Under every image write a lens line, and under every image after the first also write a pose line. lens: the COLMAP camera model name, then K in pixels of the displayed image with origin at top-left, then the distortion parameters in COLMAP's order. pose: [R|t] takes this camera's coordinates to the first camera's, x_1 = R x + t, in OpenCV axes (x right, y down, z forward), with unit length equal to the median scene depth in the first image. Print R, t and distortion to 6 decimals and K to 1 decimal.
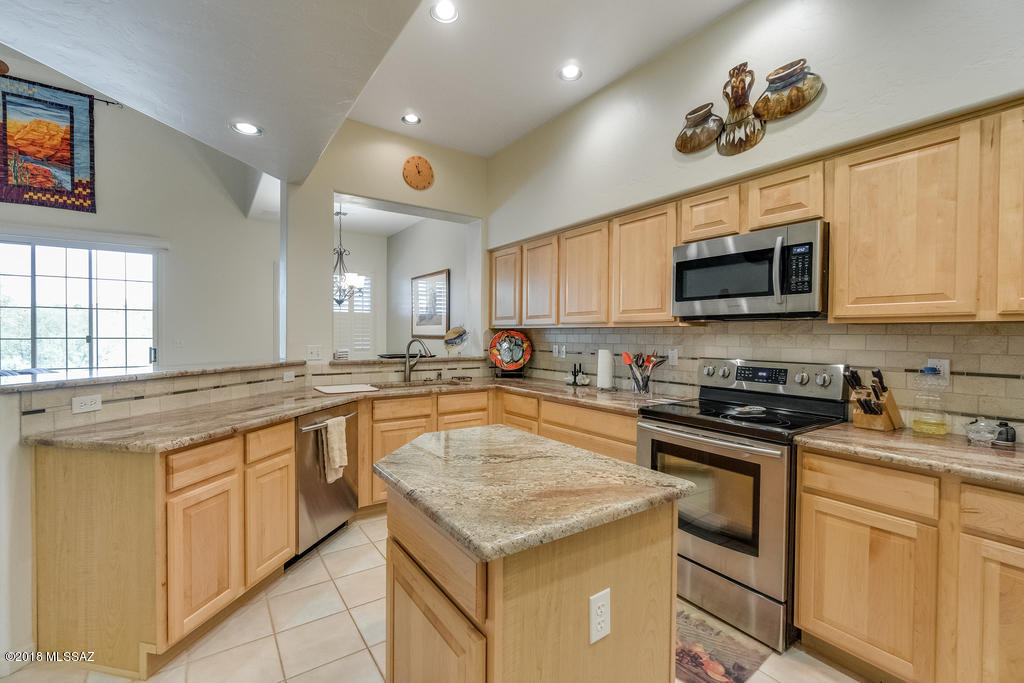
lens RADIAL K [[449.0, 0, 506.8], [0, 449.0, 344.4], [0, 0, 1]] dist [-0.006140, -0.000118]
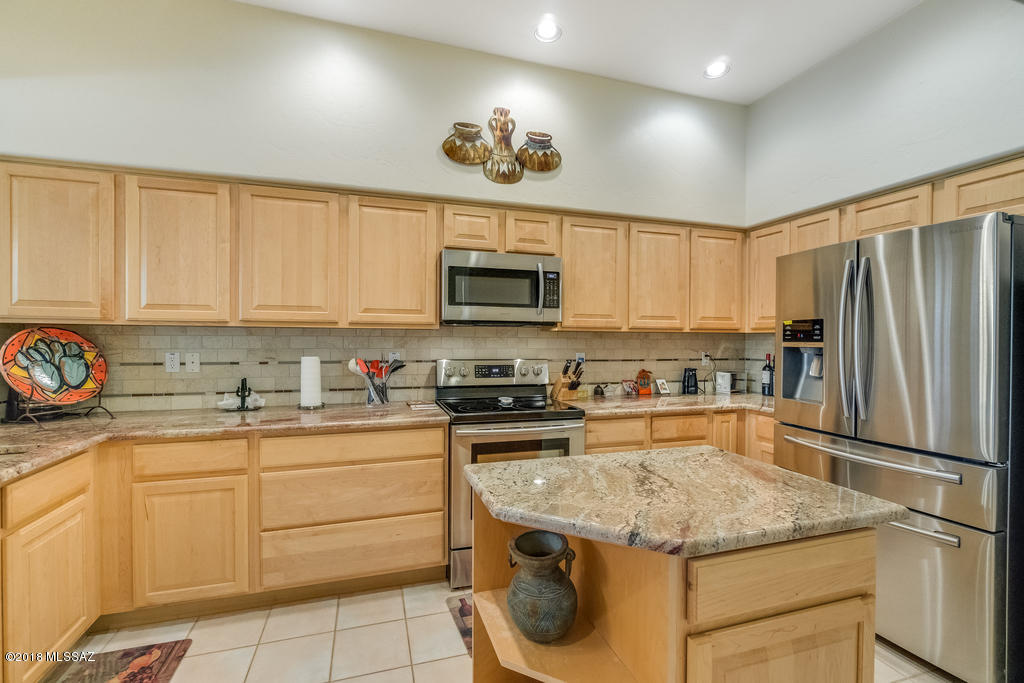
lens RADIAL K [[449.0, 0, 506.8], [0, 449.0, 344.4], [0, 0, 1]] dist [-0.006140, -0.000118]
pose [[0.286726, -0.016365, 0.957873, -0.581581], [0.014551, 0.999813, 0.012726, -0.019408], [-0.957902, 0.010290, 0.286910, 0.625843]]
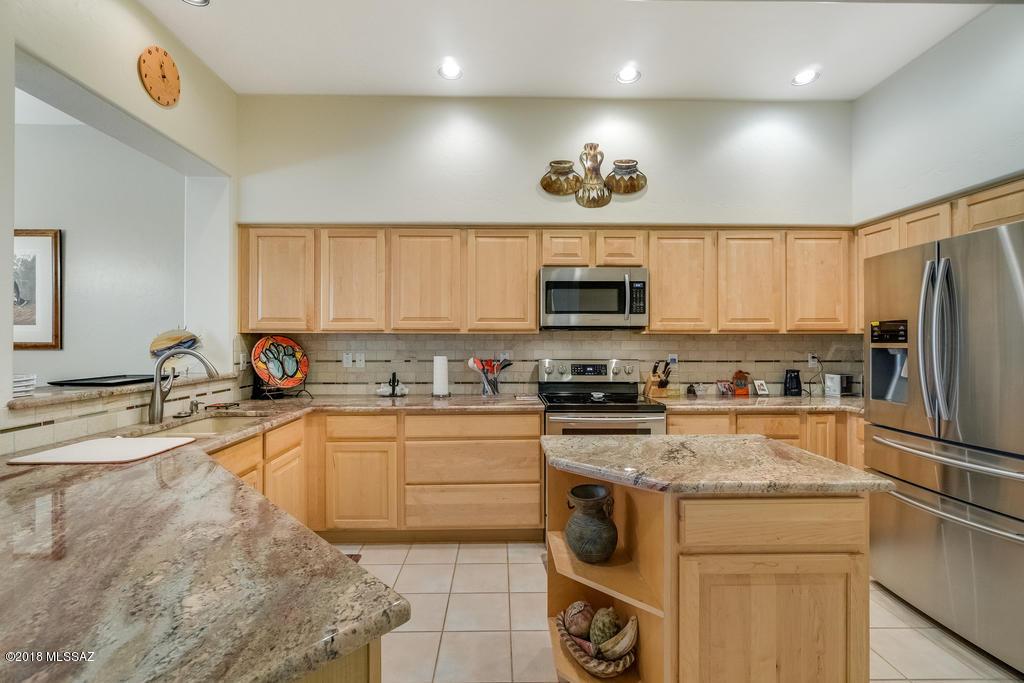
lens RADIAL K [[453.3, 0, 505.3], [0, 453.3, 341.6], [0, 0, 1]] dist [-0.002099, -0.000157]
pose [[0.544956, -0.007425, 0.838432, -0.747066], [0.020102, 0.999789, -0.004211, -0.018436], [-0.838224, 0.019149, 0.544990, 0.456822]]
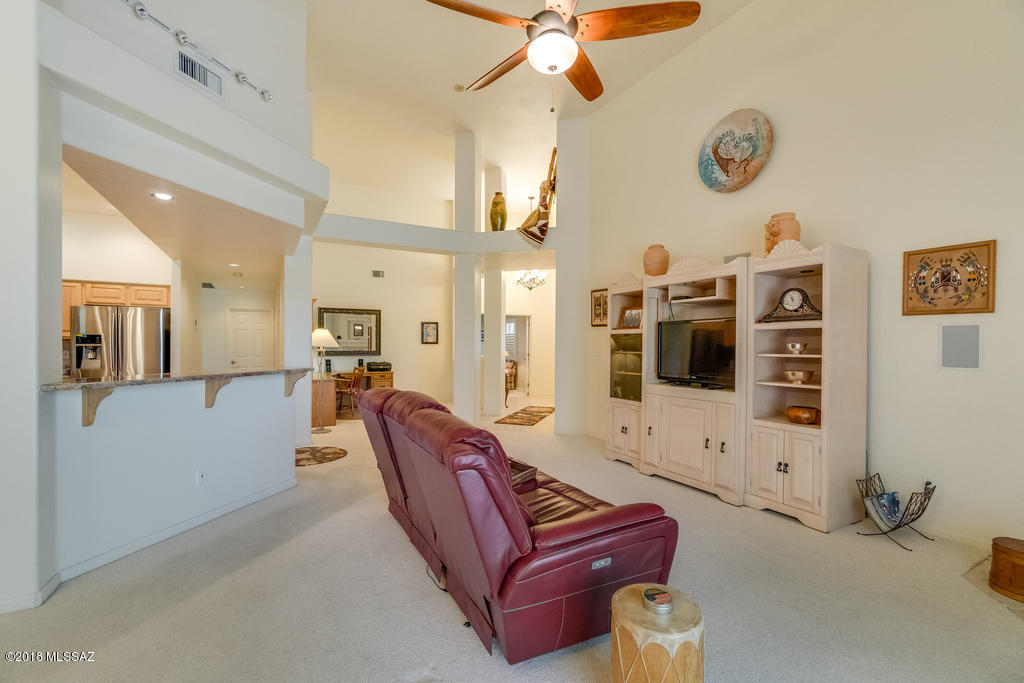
lens RADIAL K [[449.0, 0, 506.8], [0, 449.0, 344.4], [0, 0, 1]] dist [-0.006140, -0.000118]
pose [[-0.995236, -0.011639, 0.096793, -1.815653], [-0.009527, 0.999707, 0.022260, -0.072639], [-0.097024, 0.021232, -0.995056, 2.344176]]
